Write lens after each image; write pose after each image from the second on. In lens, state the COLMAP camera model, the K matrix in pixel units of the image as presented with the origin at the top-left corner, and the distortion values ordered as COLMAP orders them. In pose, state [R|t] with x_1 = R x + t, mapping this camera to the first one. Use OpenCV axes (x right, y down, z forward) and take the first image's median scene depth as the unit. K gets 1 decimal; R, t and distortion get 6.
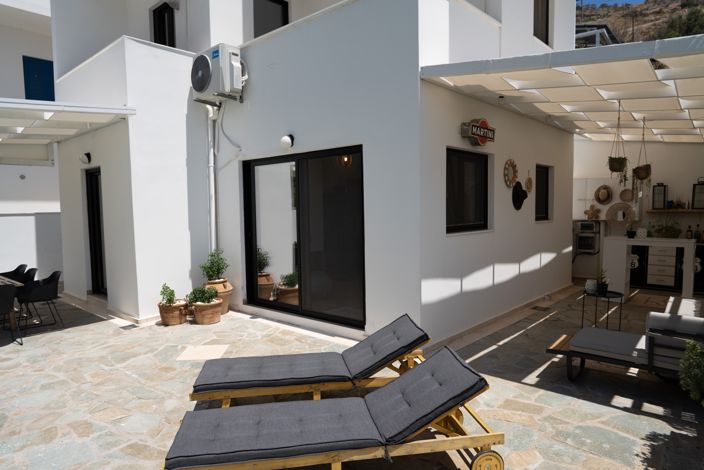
lens RADIAL K [[457.0, 0, 341.6], [0, 457.0, 235.6], [0, 0, 1]] dist [0.002108, 0.002599]
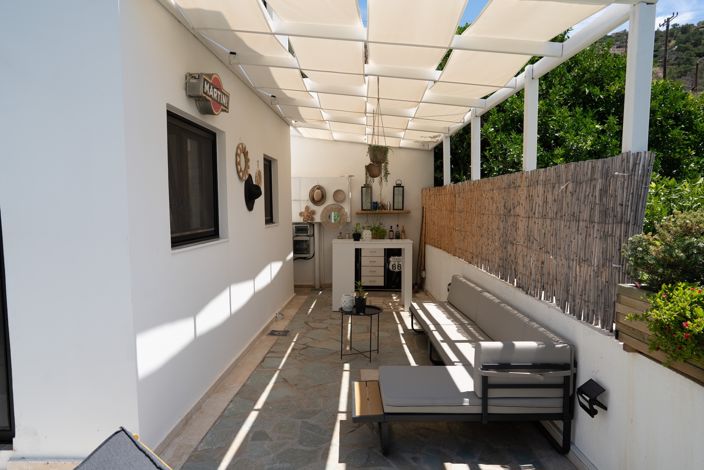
lens RADIAL K [[457.0, 0, 341.6], [0, 457.0, 235.6], [0, 0, 1]] dist [0.002108, 0.002599]
pose [[0.772429, -0.036721, 0.634038, 0.014643], [0.042133, 0.999091, 0.006534, -0.012927], [-0.633702, 0.021667, 0.773274, 0.302917]]
